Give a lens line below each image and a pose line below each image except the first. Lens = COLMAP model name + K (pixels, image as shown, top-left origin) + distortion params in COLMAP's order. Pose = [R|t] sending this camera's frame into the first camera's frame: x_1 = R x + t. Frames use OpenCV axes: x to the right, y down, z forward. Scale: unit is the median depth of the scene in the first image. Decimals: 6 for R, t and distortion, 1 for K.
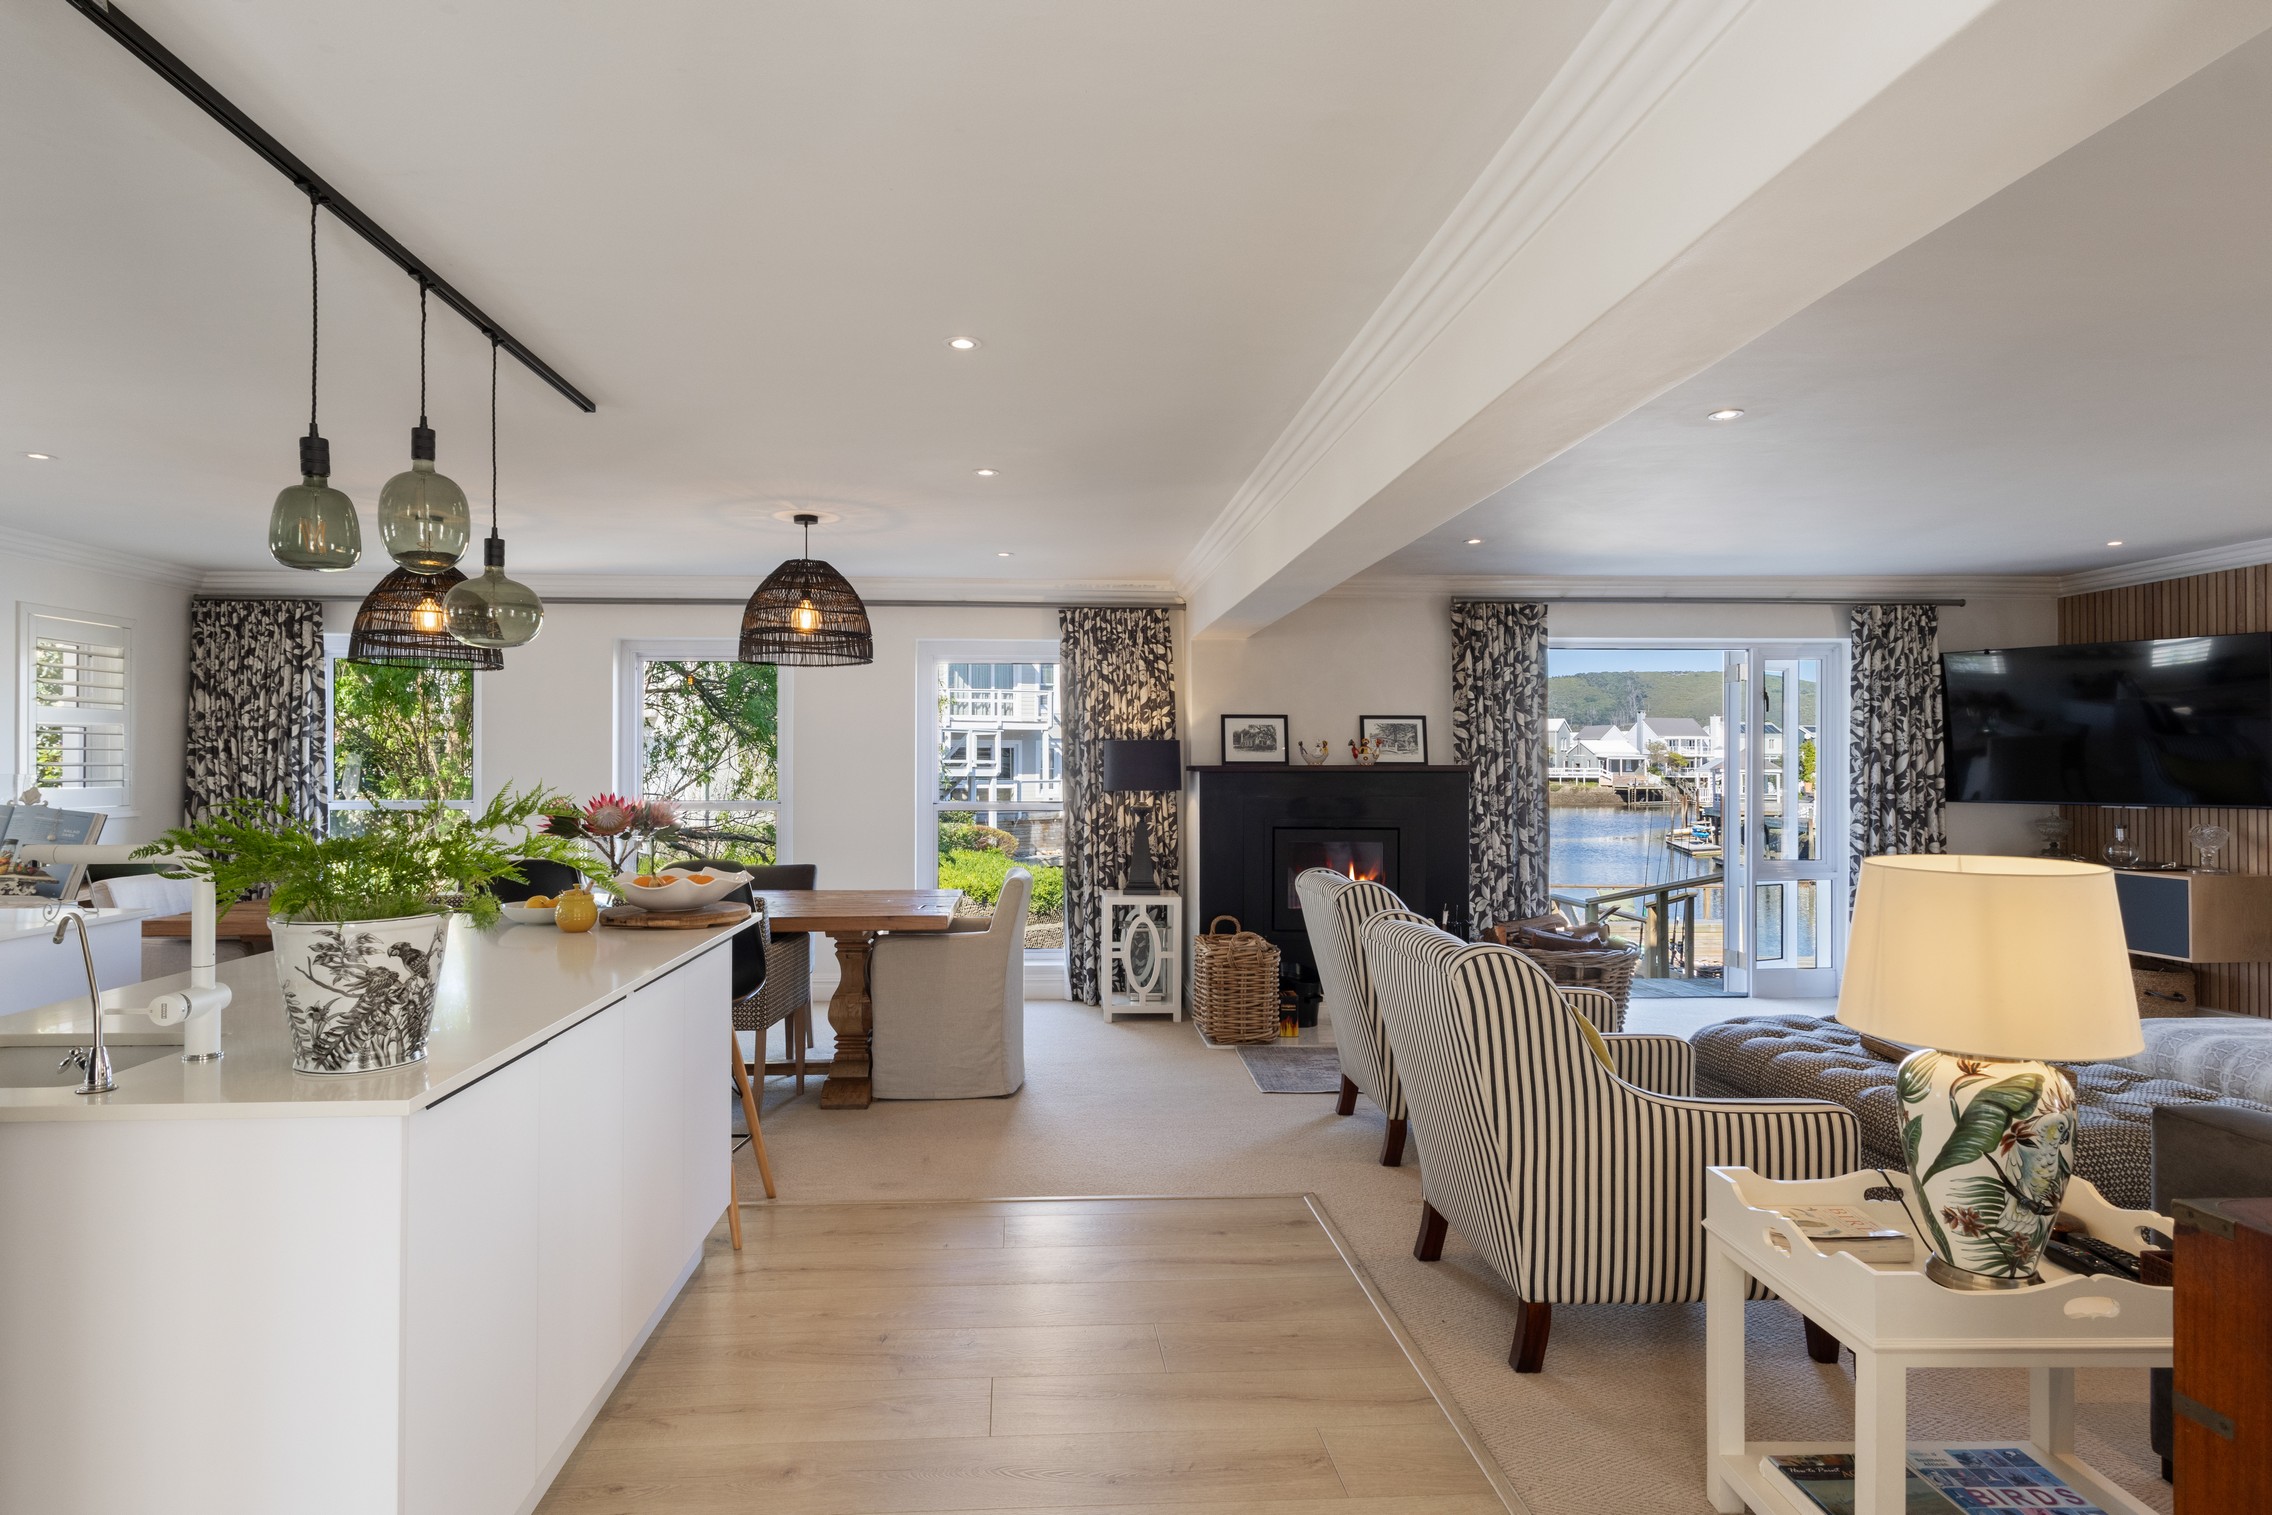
lens RADIAL K [[1250.1, 0, 1080.9], [0, 1250.1, 762.9], [0, 0, 1]] dist [-0.003550, 0.004261]
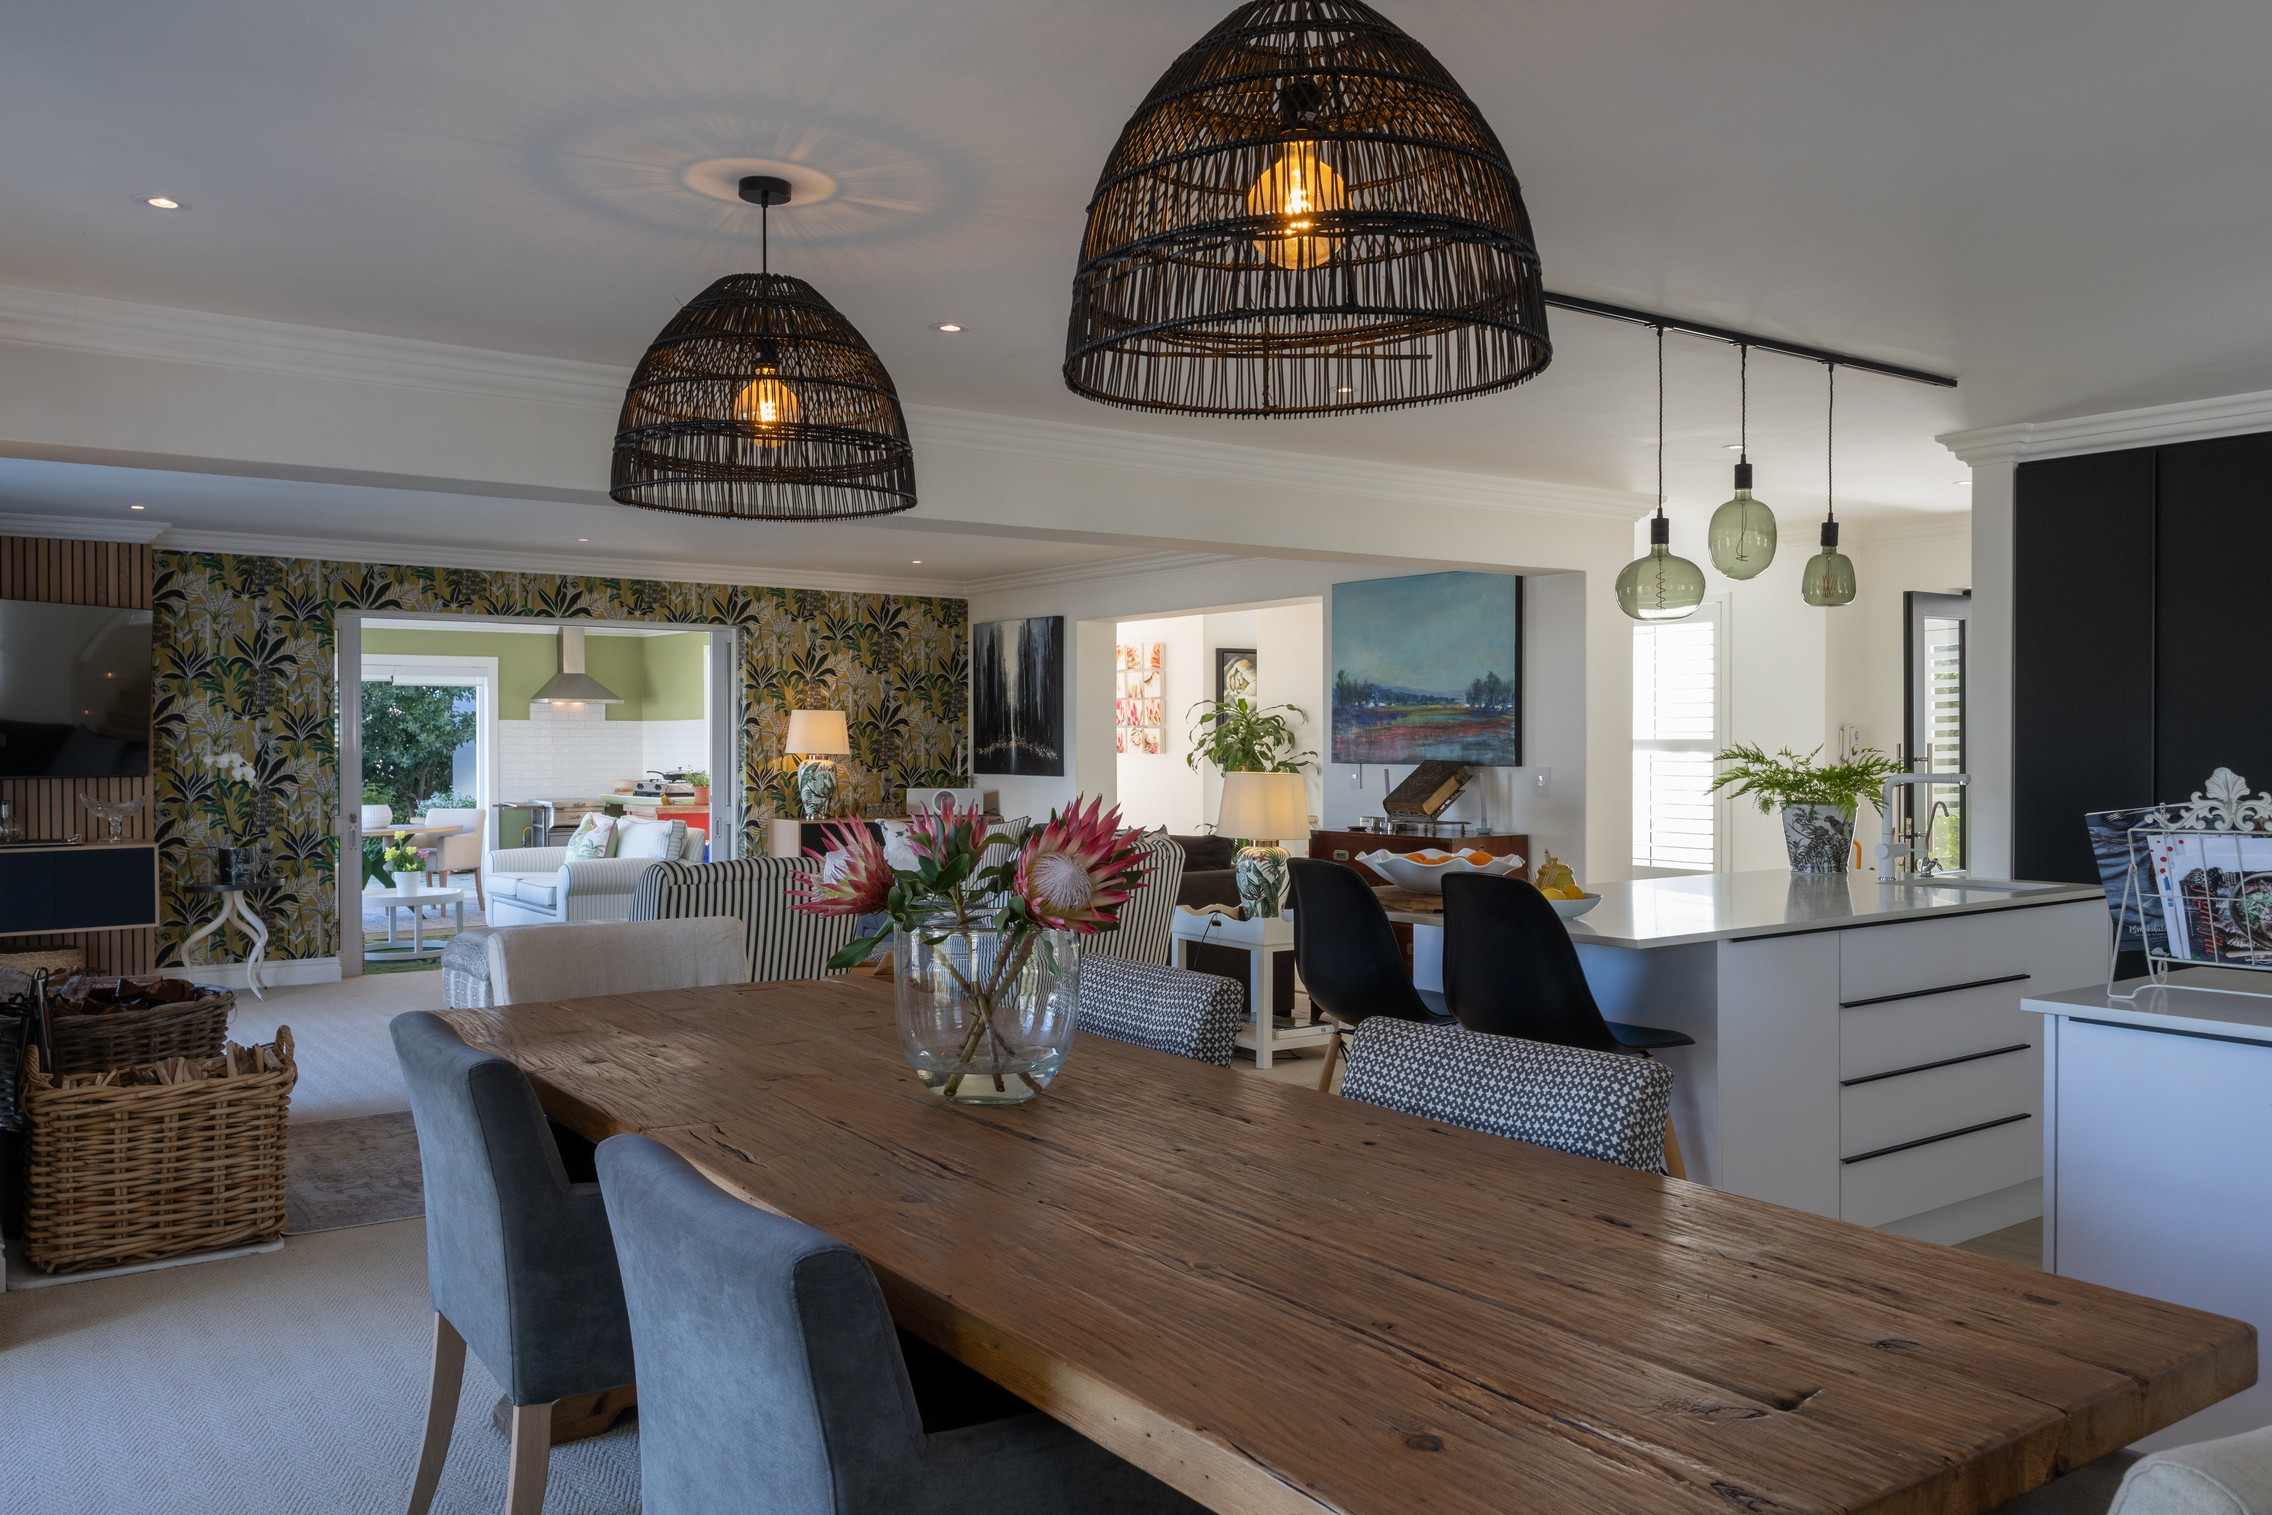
lens RADIAL K [[1720.5, 0, 1125.7], [0, 1720.5, 756.5], [0, 0, 1]] dist [0.008486, -0.009330]
pose [[-0.546980, -0.009420, 0.837092, -0.621122], [-0.001208, 0.999945, 0.010464, 0.003101], [-0.837145, 0.004712, -0.546961, 0.938538]]
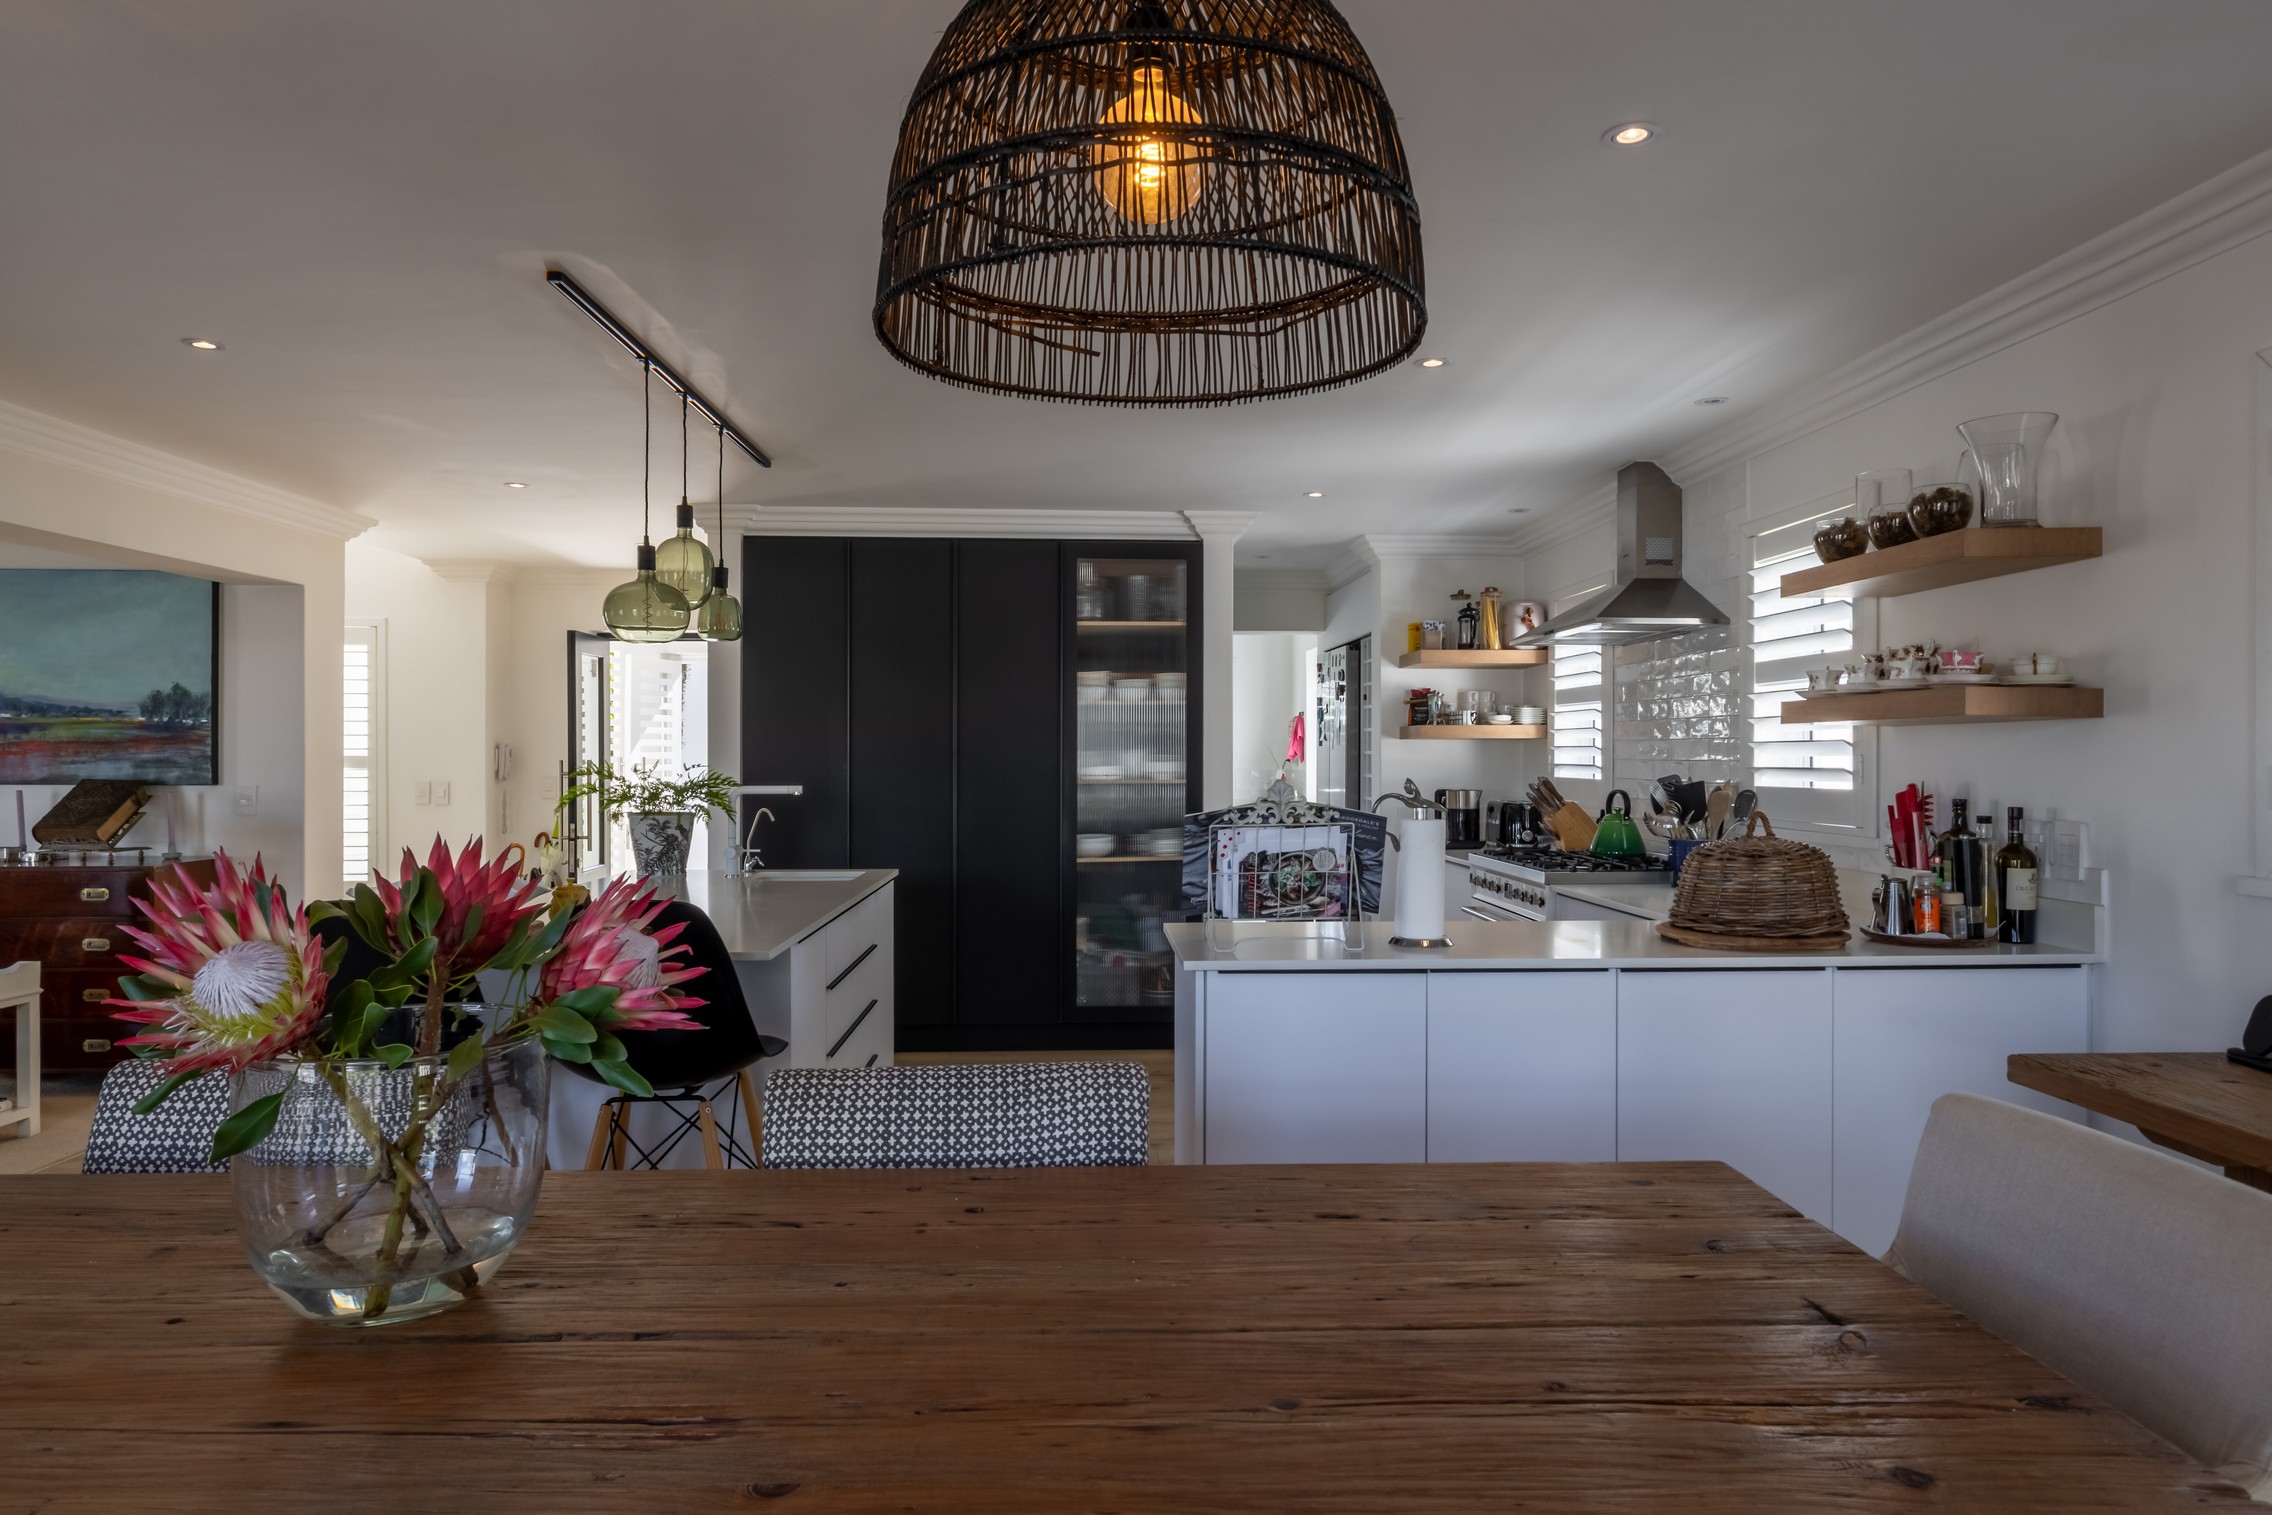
lens RADIAL K [[1404.6, 0, 1138.2], [0, 1404.6, 724.3], [0, 0, 1]] dist [-0.007803, 0.004547]
pose [[-0.999963, -0.002382, 0.008240, -0.392832], [-0.002585, 0.999693, -0.024658, 0.003441], [-0.008179, -0.024678, -0.999662, 0.961903]]
